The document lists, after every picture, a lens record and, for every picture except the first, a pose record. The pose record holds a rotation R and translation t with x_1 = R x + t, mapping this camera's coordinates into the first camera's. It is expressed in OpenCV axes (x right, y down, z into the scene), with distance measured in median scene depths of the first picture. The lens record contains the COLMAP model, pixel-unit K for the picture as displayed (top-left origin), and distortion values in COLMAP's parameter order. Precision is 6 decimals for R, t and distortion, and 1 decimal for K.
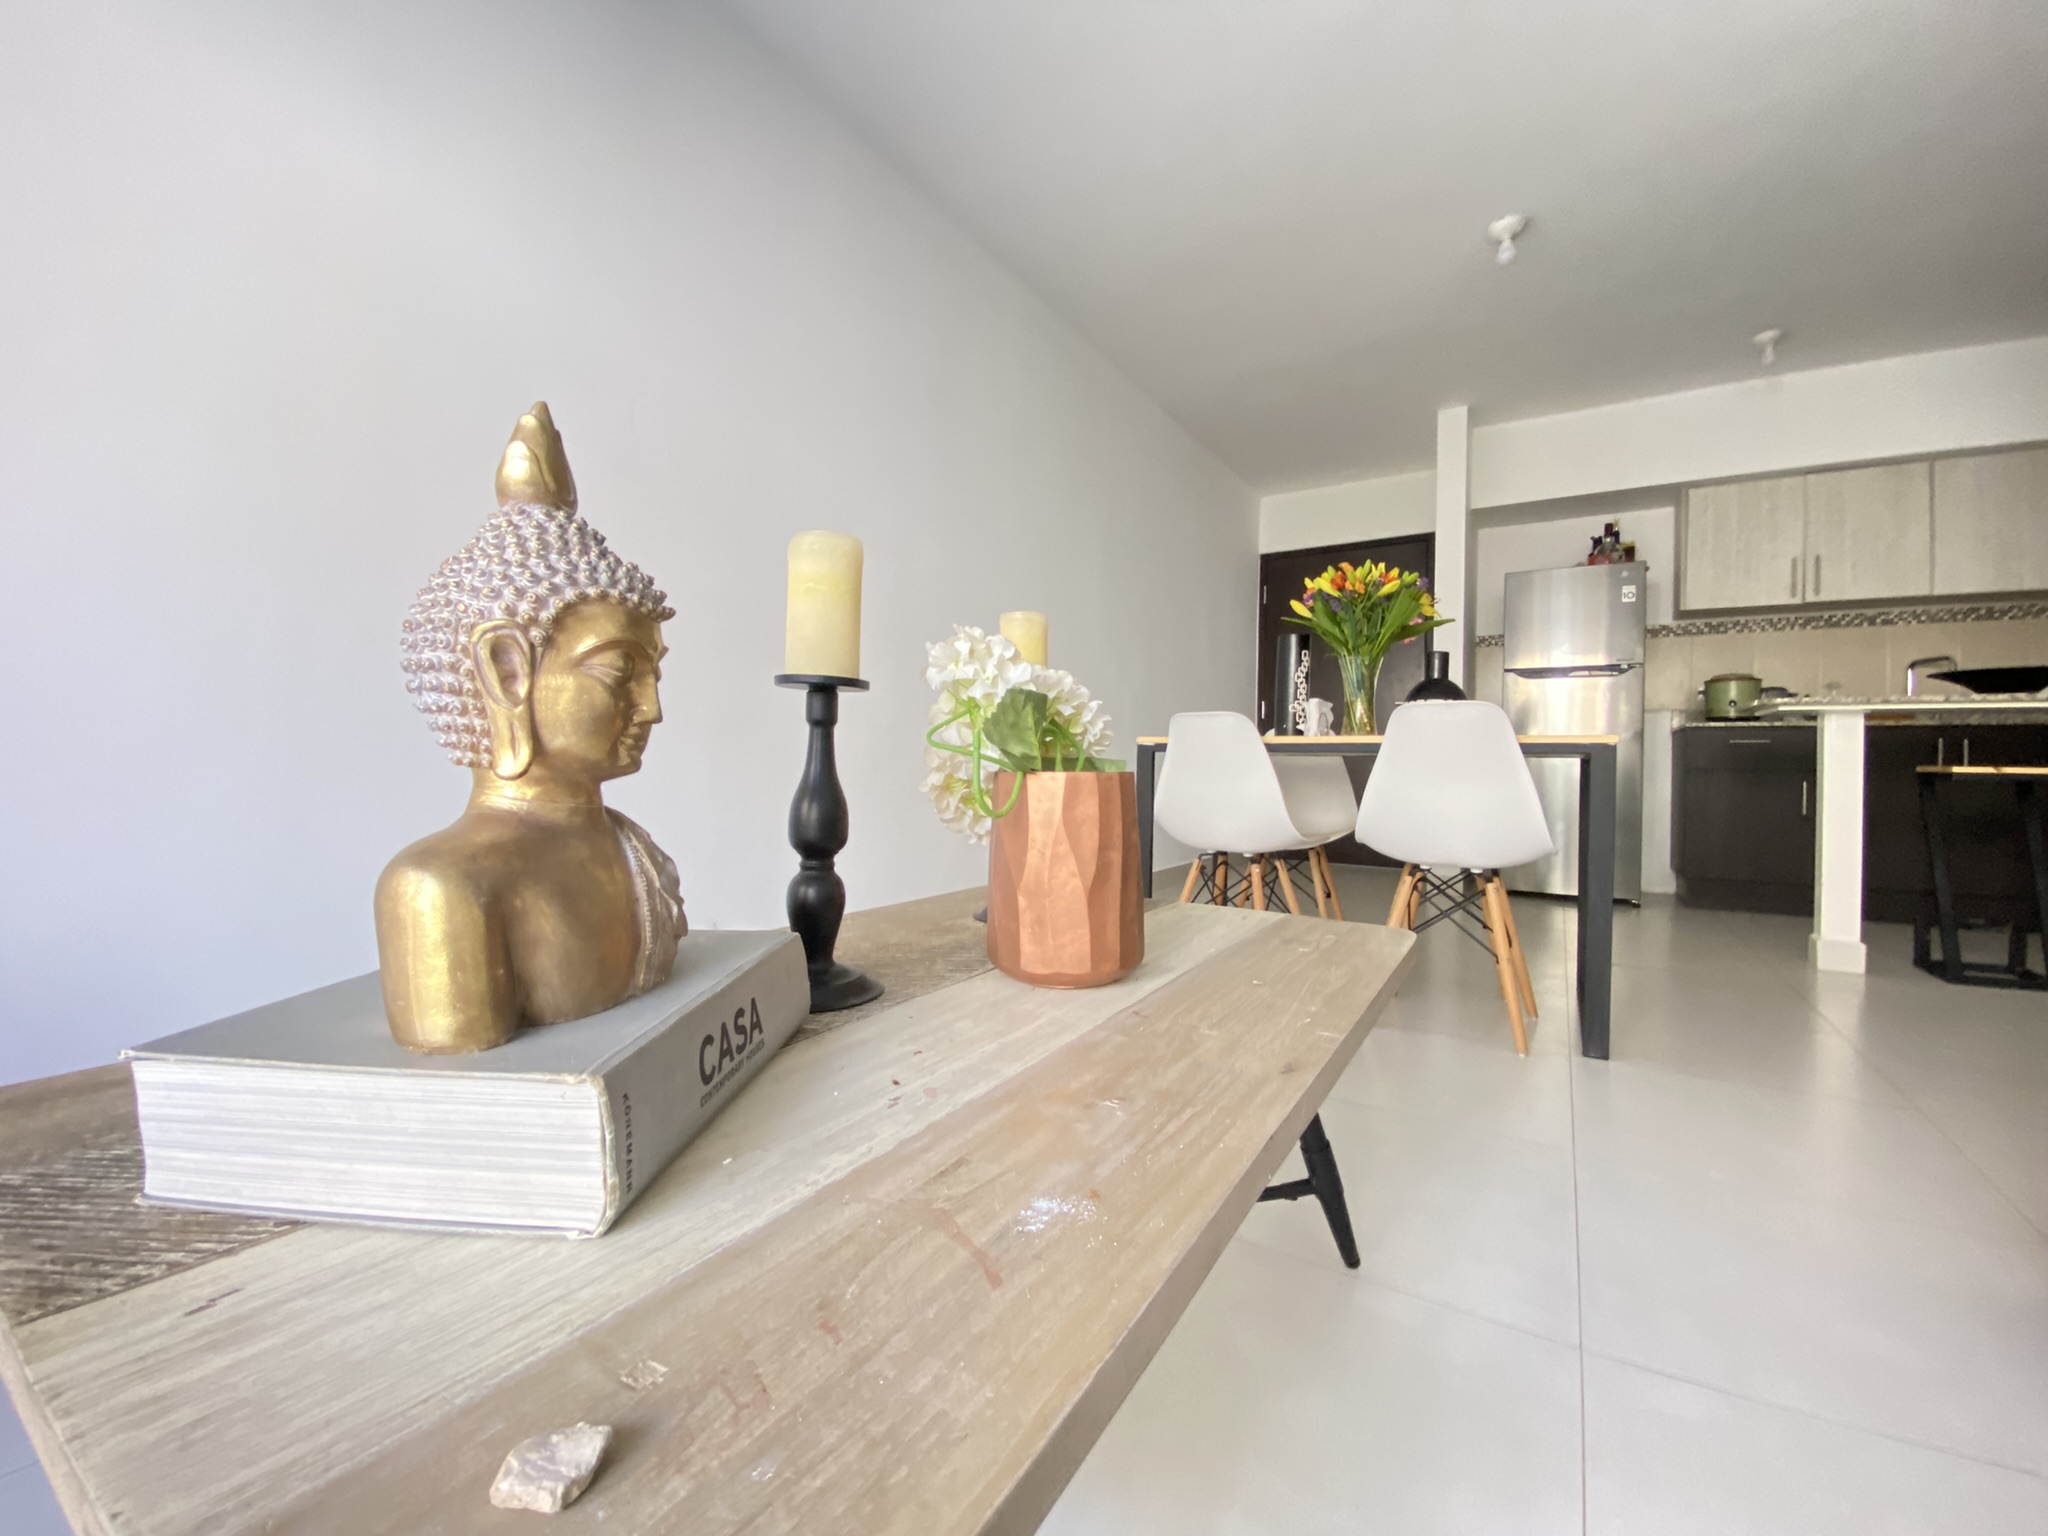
lens RADIAL K [[838.3, 0, 1015.5], [0, 838.3, 769.9], [0, 0, 1]] dist [0.022761, -0.021855]
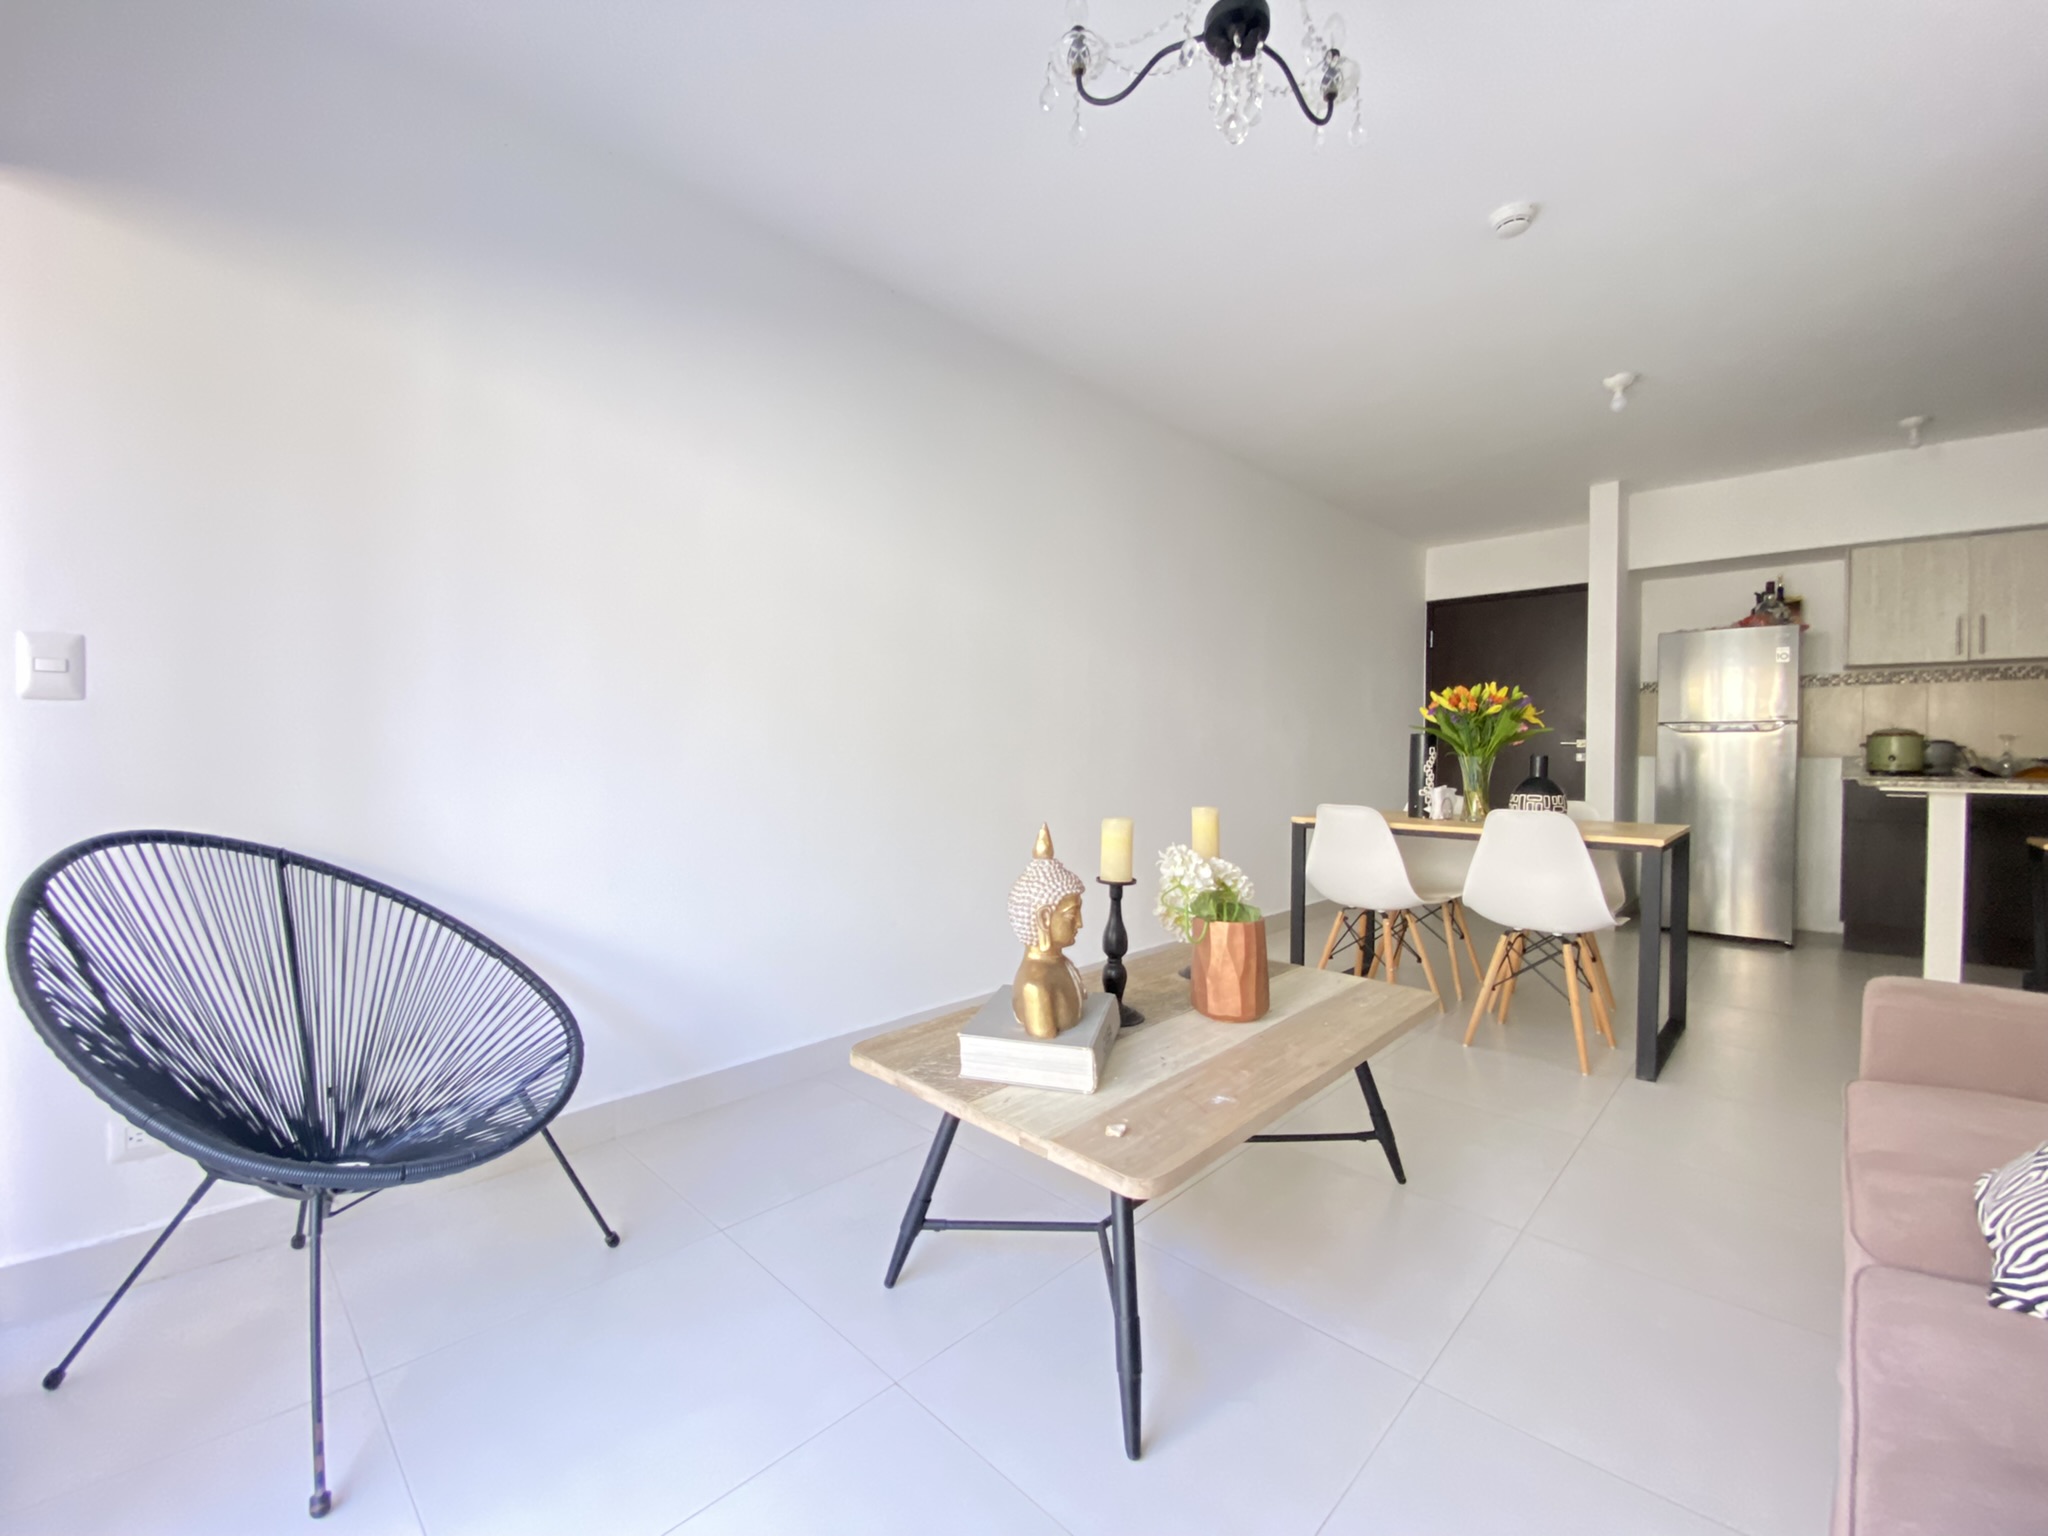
lens RADIAL K [[844.6, 0, 1013.6], [0, 844.6, 762.6], [0, 0, 1]] dist [0.021623, -0.022843]
pose [[0.978905, -0.004901, -0.204256, -0.010749], [0.006014, 0.999970, 0.004832, -0.124190], [0.204226, -0.005958, 0.978906, -0.366993]]
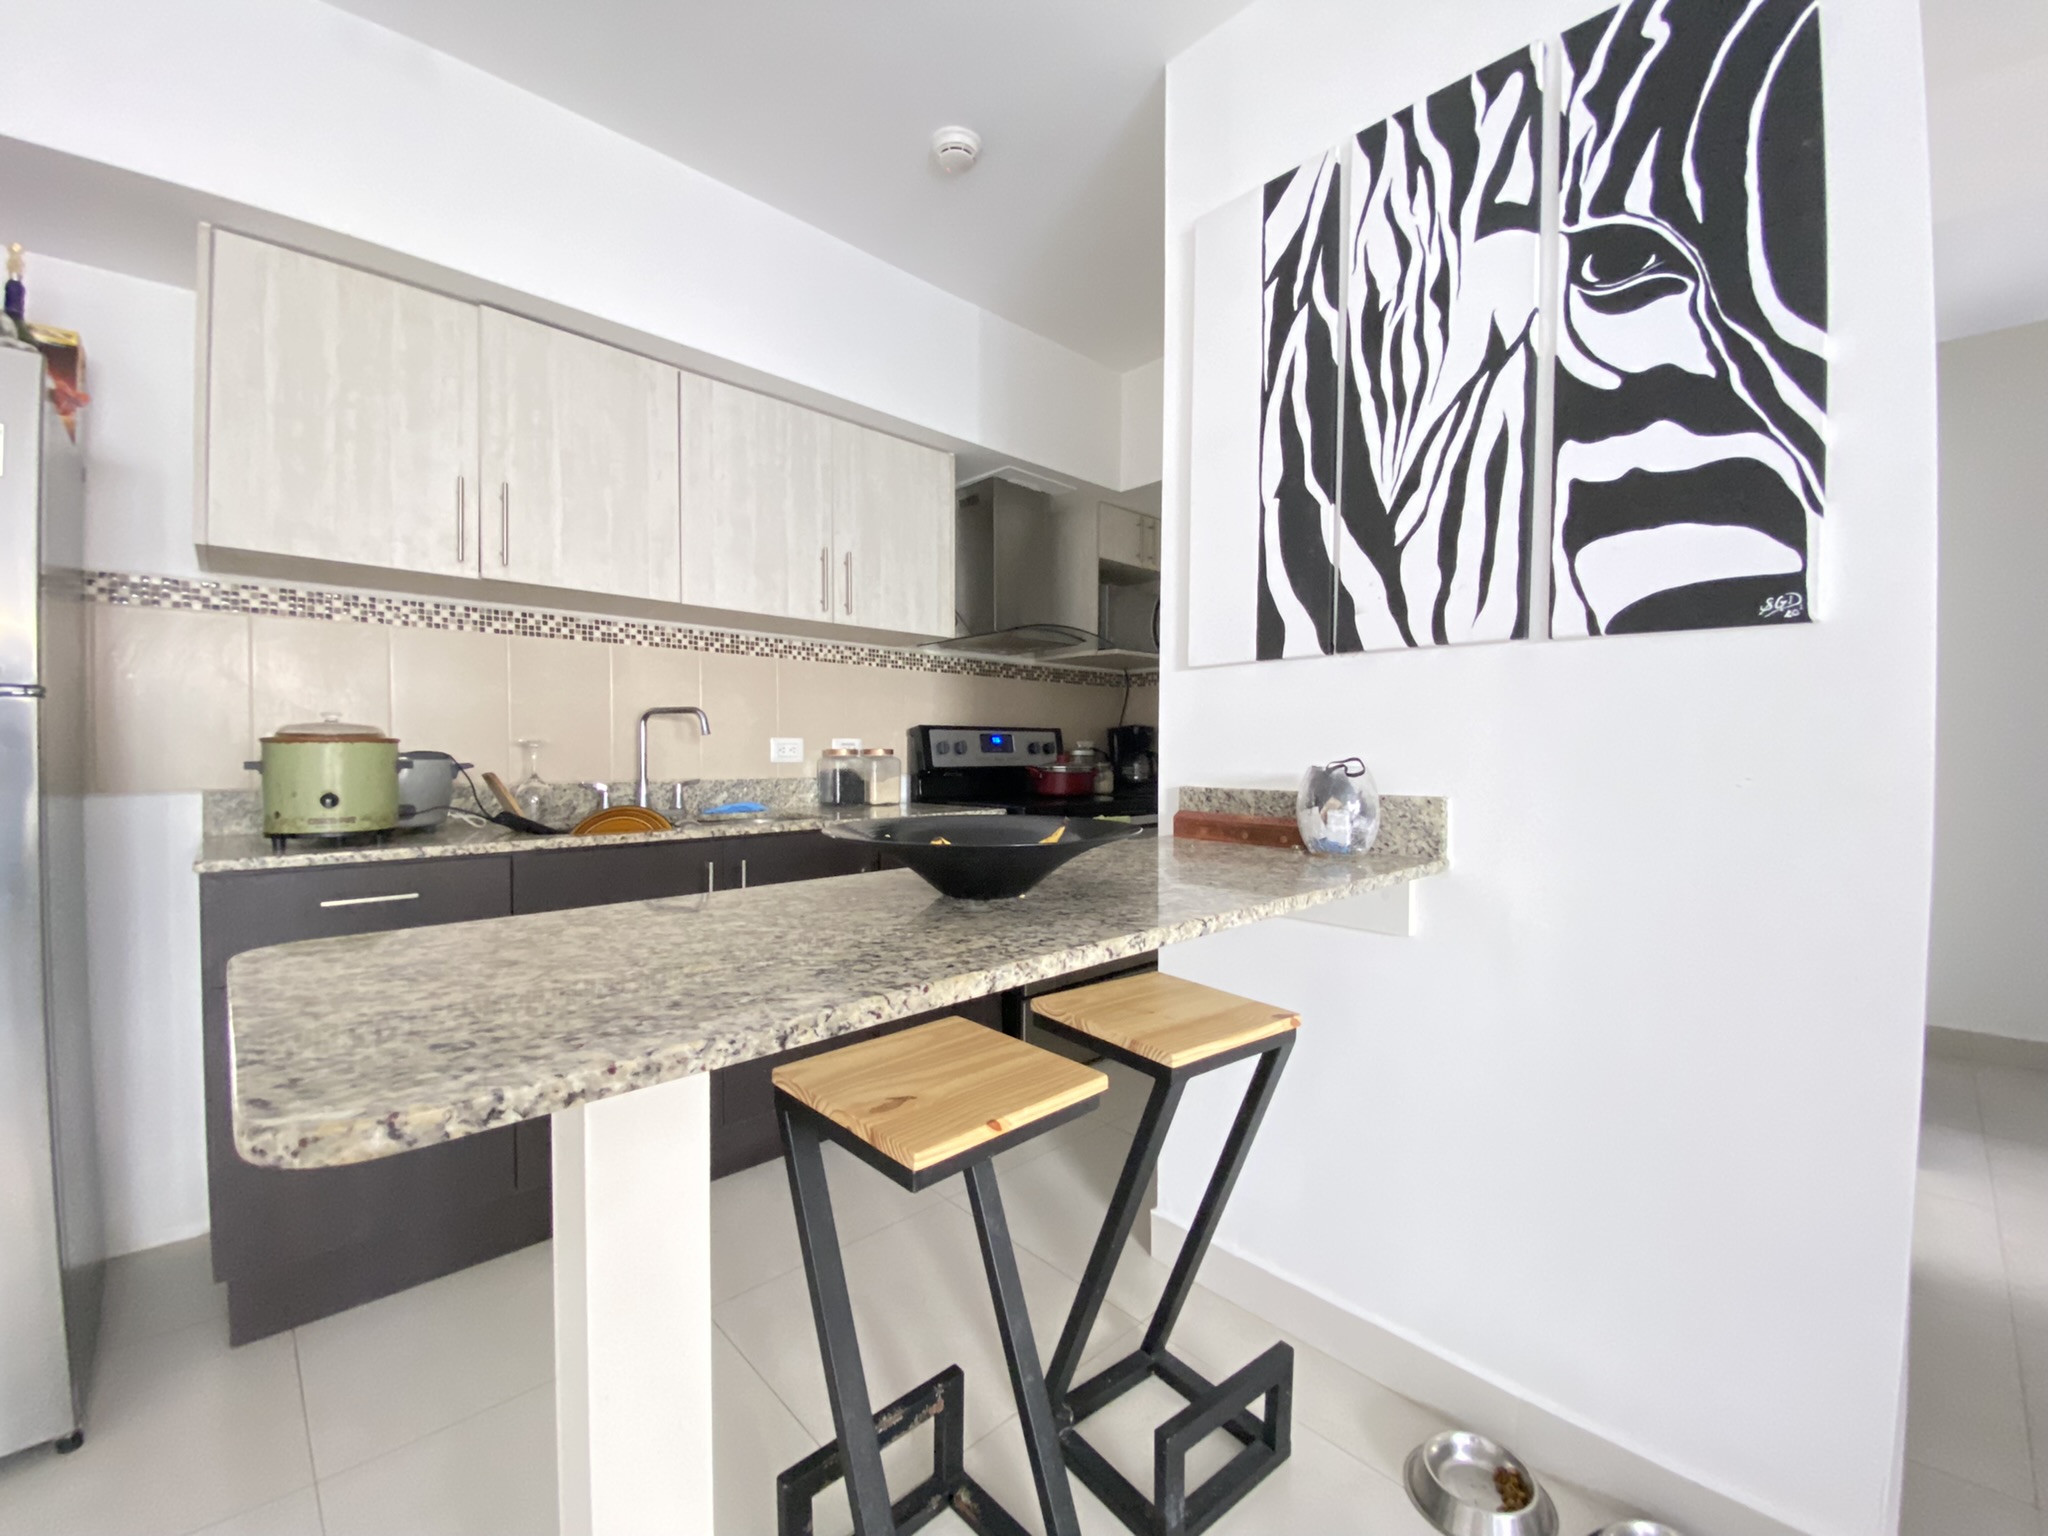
lens RADIAL K [[844.6, 0, 1013.6], [0, 844.6, 762.6], [0, 0, 1]] dist [0.021623, -0.022843]
pose [[0.254594, -0.026696, 0.966679, 0.799410], [0.005041, 0.999642, 0.026279, -0.154630], [-0.967035, -0.001817, 0.254637, 0.855176]]
